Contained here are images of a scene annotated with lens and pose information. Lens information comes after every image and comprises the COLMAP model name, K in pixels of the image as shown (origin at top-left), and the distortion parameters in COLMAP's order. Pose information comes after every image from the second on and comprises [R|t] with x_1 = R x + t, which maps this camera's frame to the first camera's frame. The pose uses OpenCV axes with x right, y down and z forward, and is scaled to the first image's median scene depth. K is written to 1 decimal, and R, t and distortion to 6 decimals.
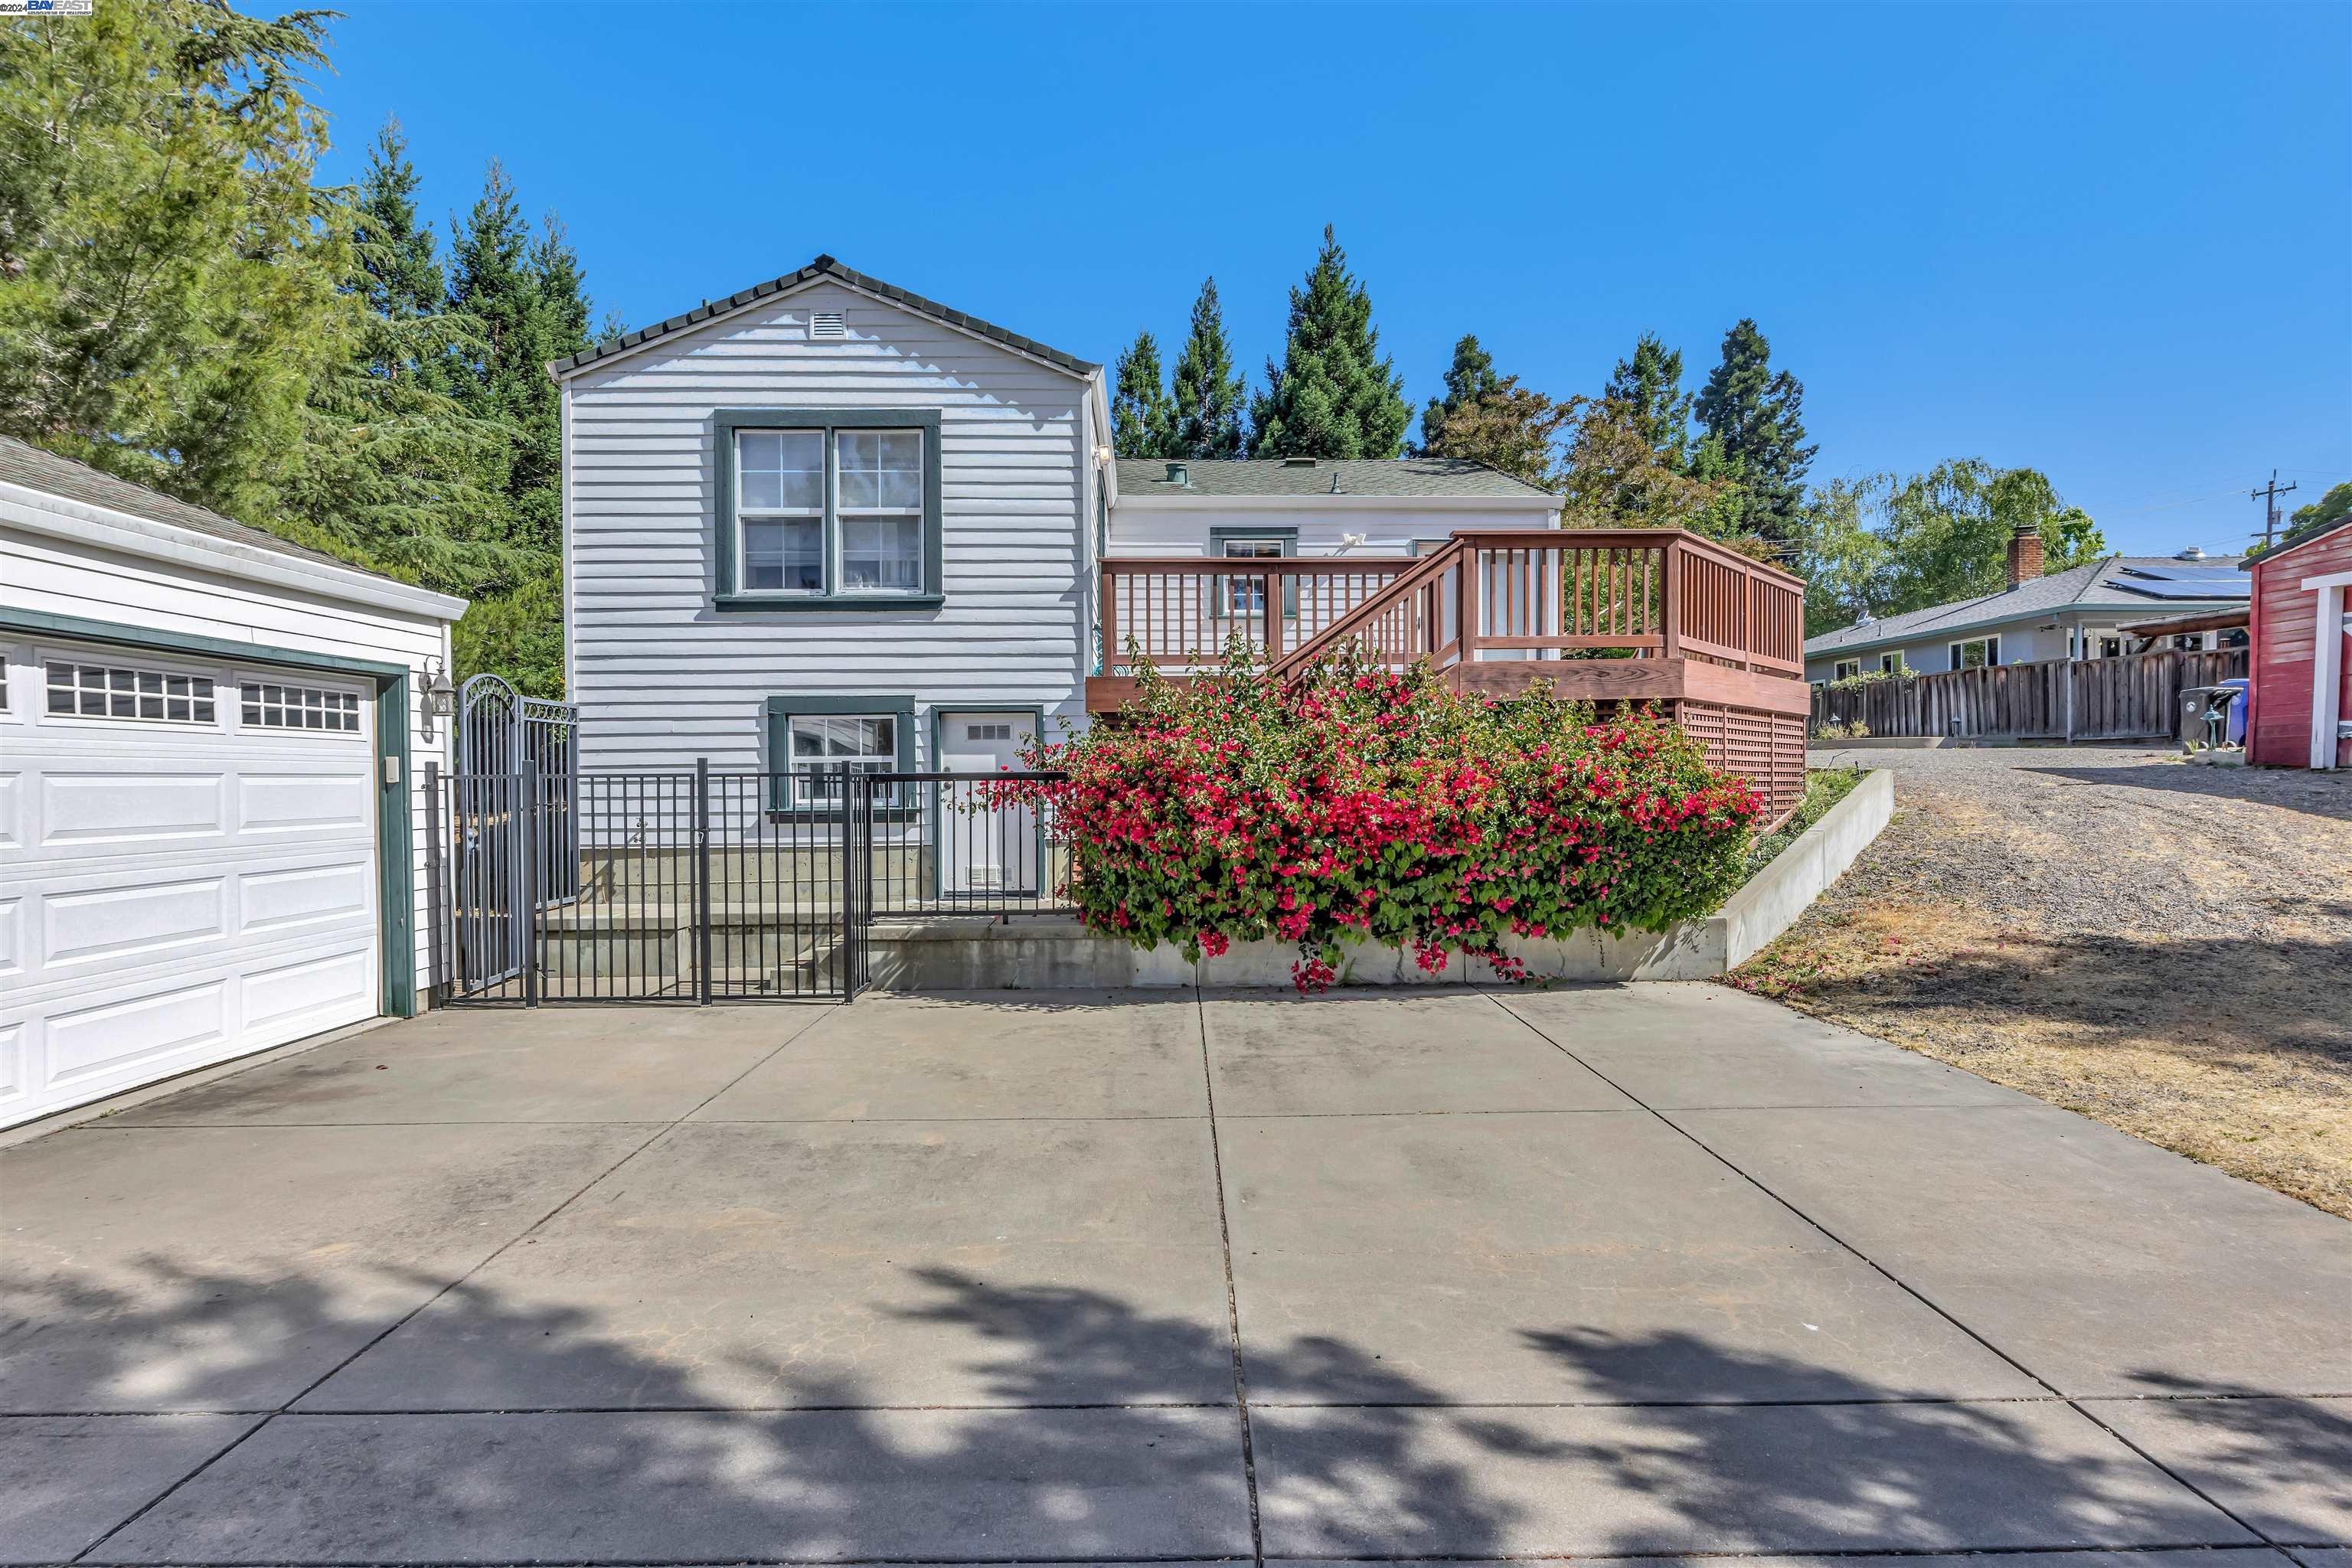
lens RADIAL K [[1170.0, 0, 1182.3], [0, 1170.0, 792.3], [0, 0, 1]] dist [-0.007624, -0.000596]
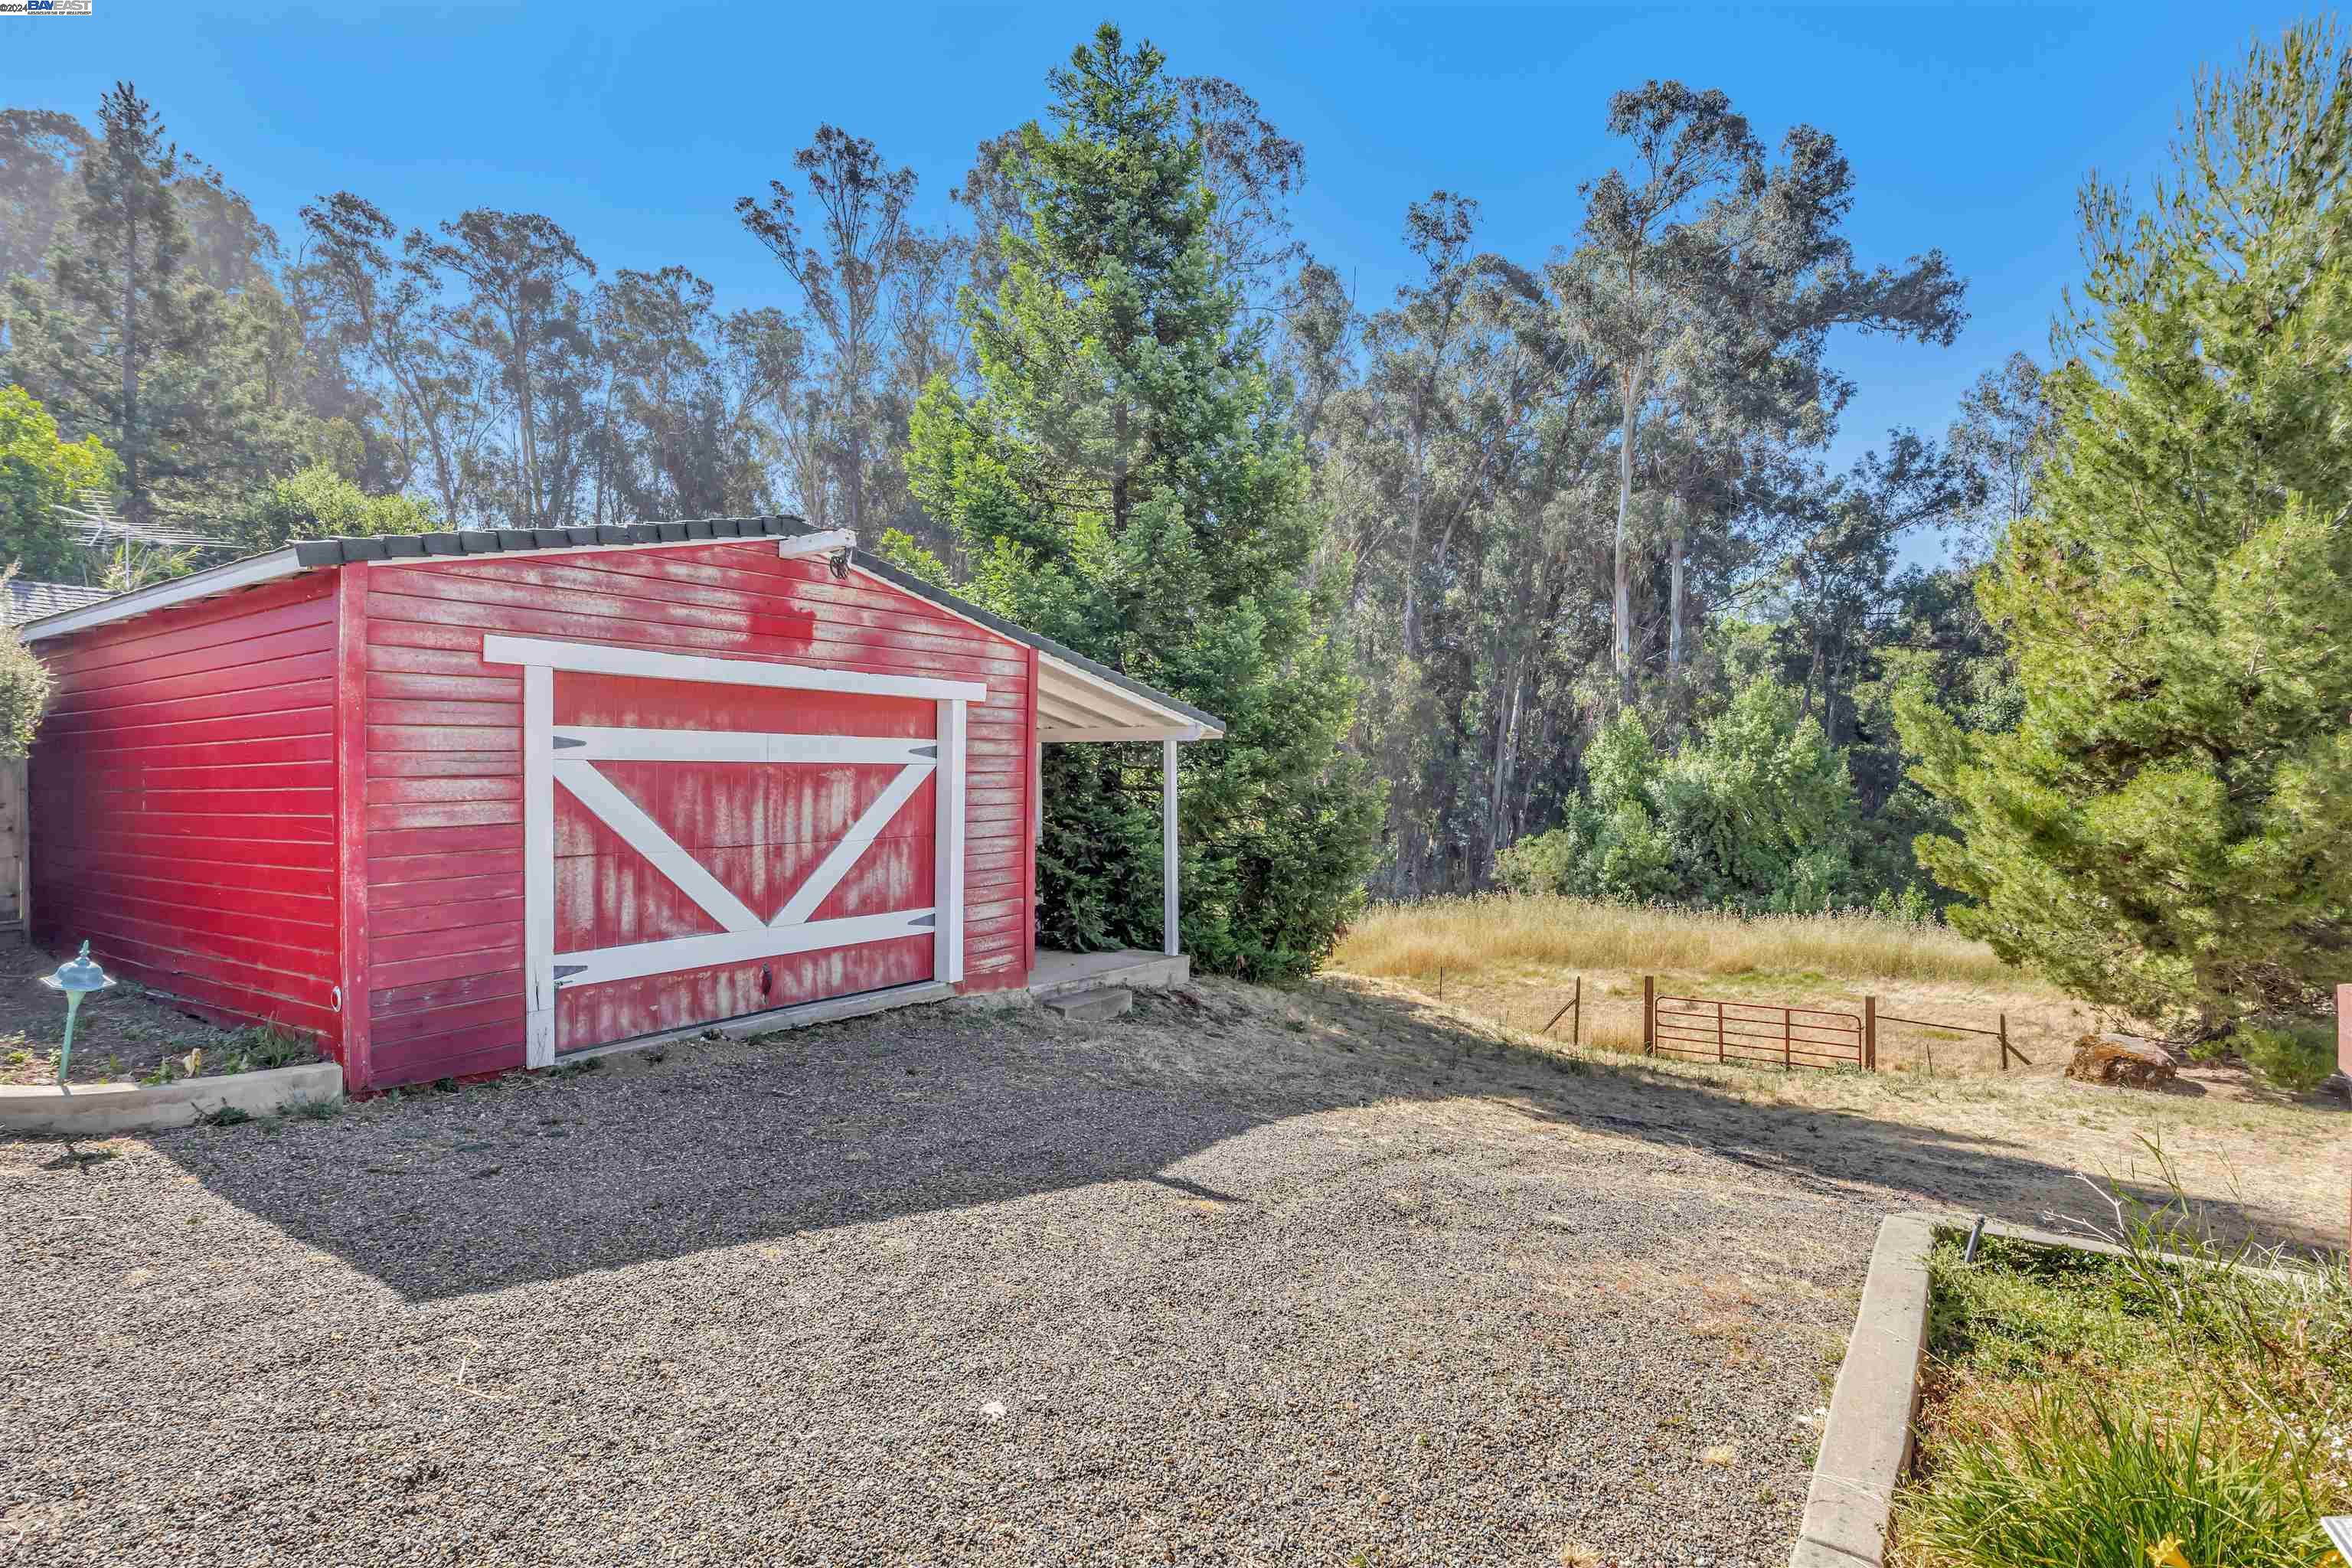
lens RADIAL K [[1190.1, 0, 1189.2], [0, 1190.1, 760.9], [0, 0, 1]] dist [-0.000445, 0.000382]
pose [[-0.827873, 0.014275, 0.560733, 0.249914], [0.015961, 0.999871, -0.001890, -0.065550], [-0.560688, 0.007385, -0.827994, 0.606410]]
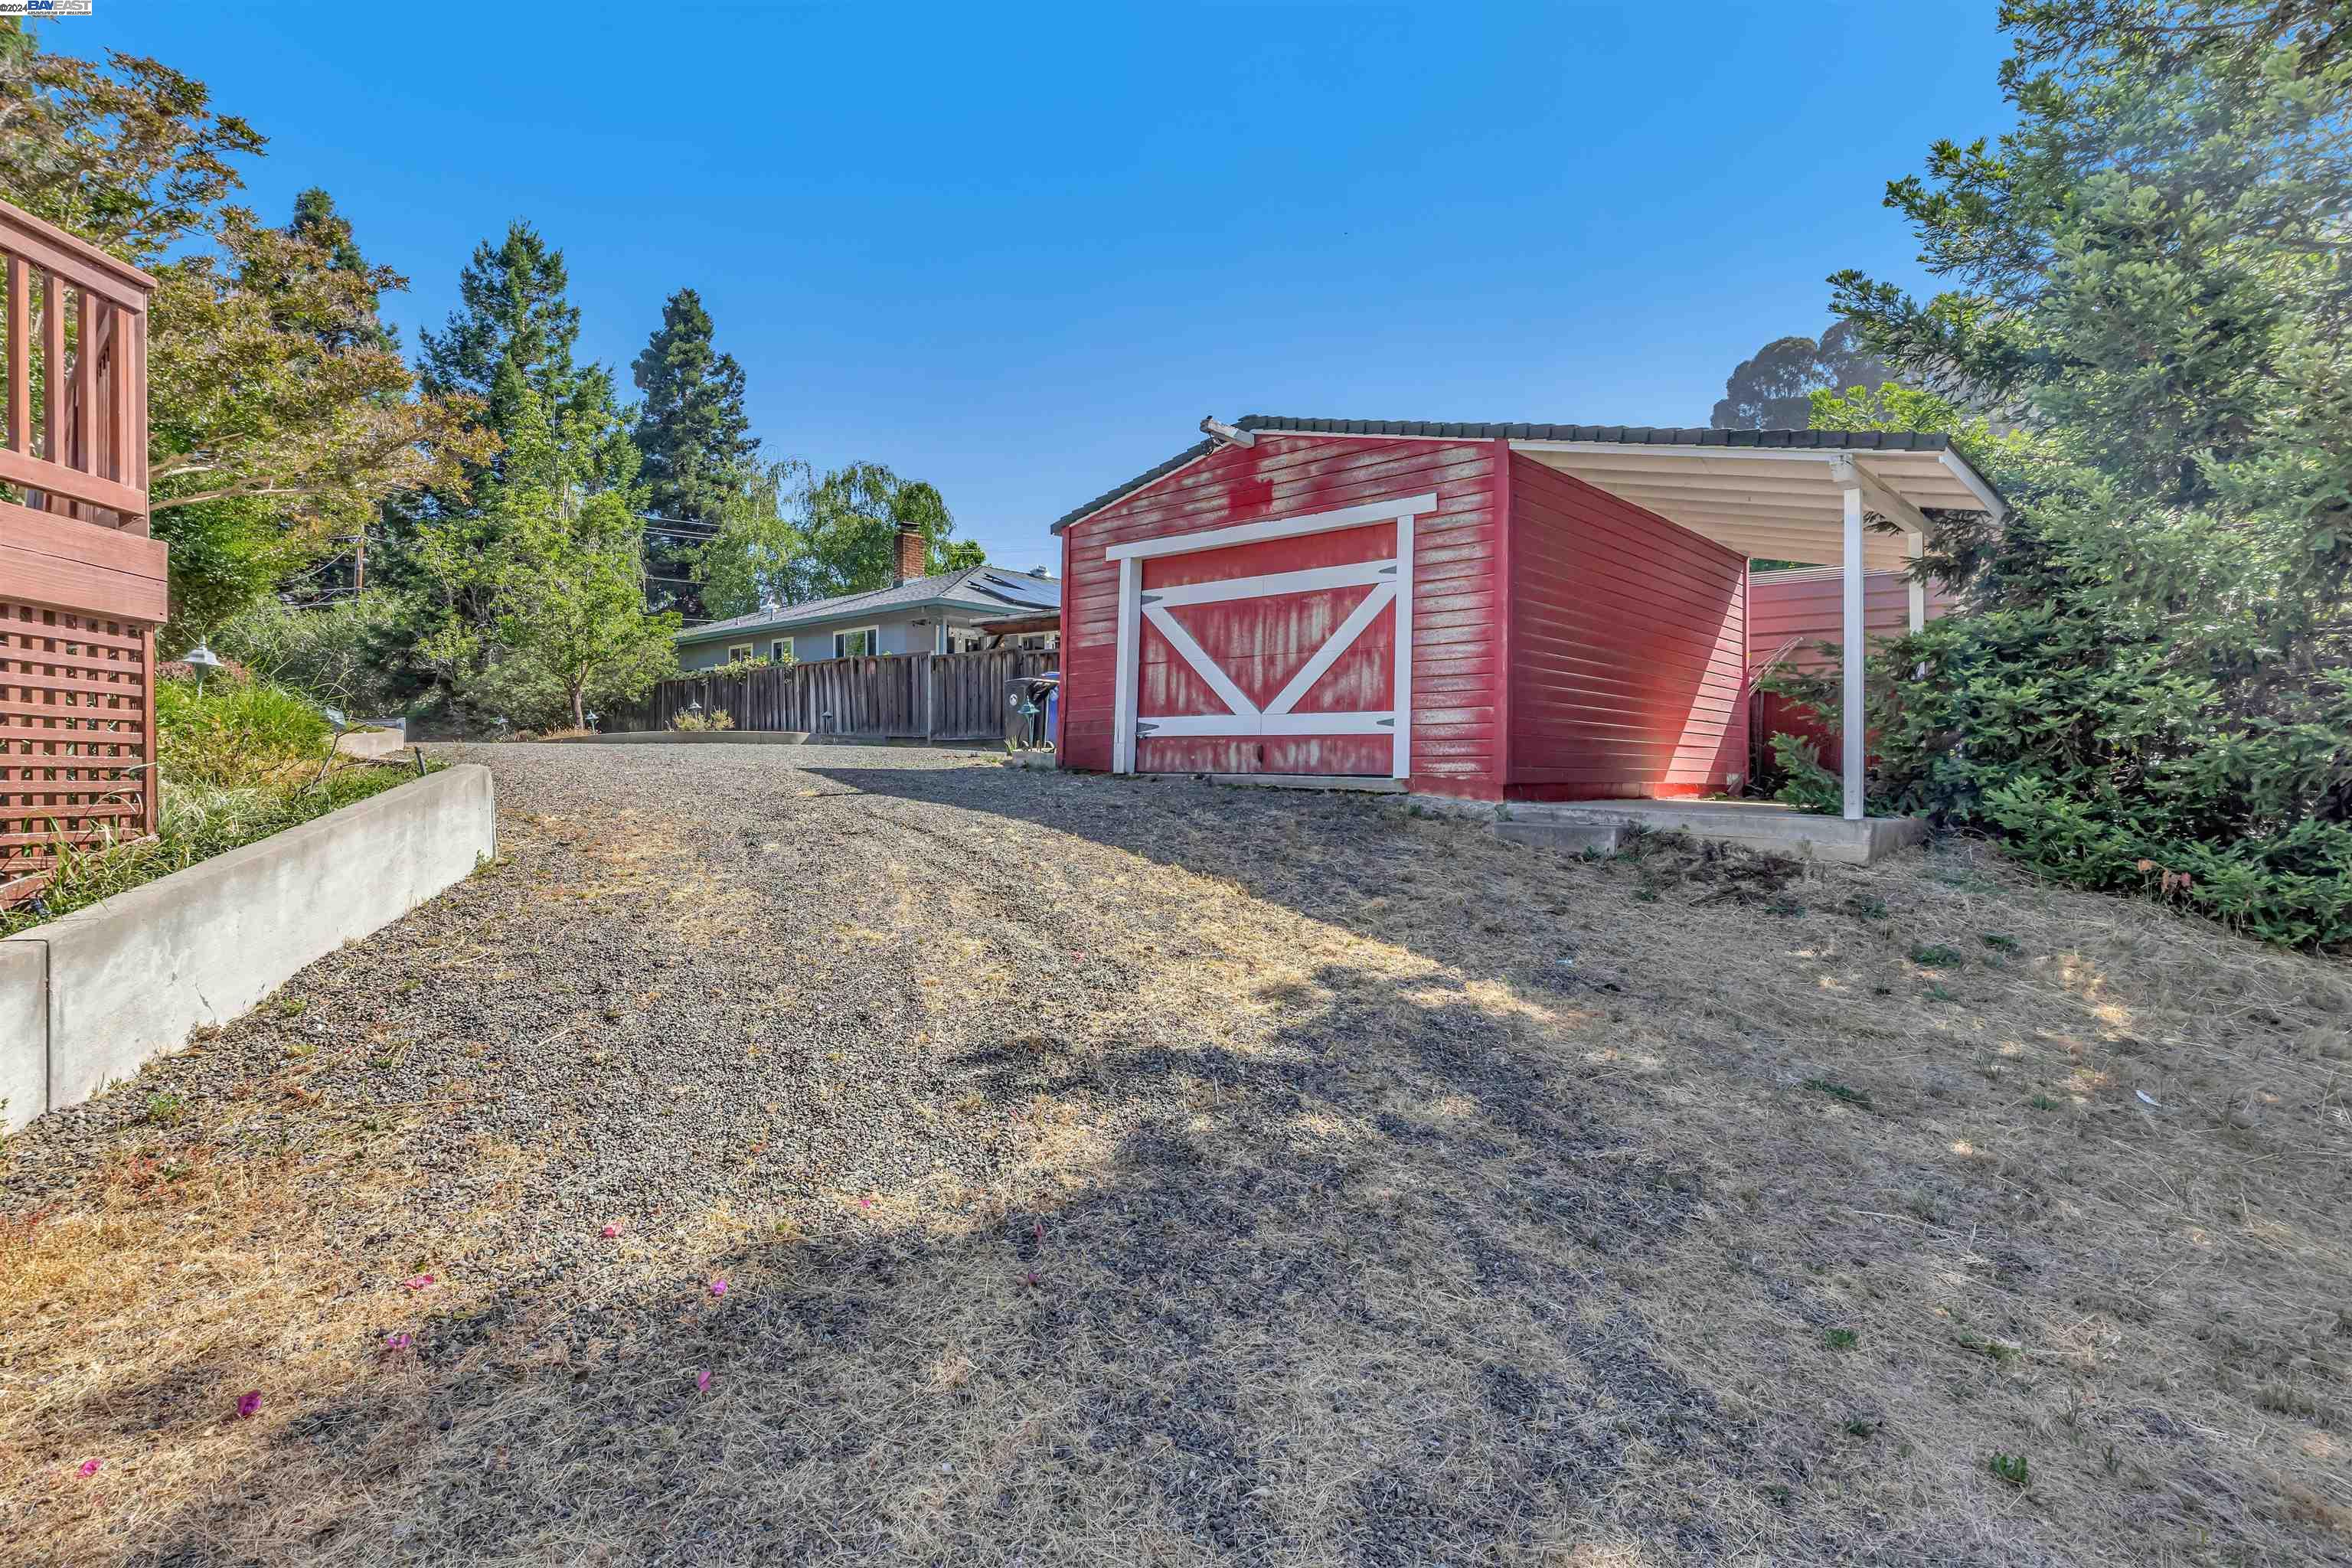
lens RADIAL K [[1190.1, 0, 1189.2], [0, 1190.1, 760.9], [0, 0, 1]] dist [-0.000445, 0.000382]
pose [[0.678319, 0.019130, 0.734518, 0.187661], [-0.000735, 0.999678, -0.025357, -0.003831], [-0.734767, 0.016660, 0.678115, 0.187132]]
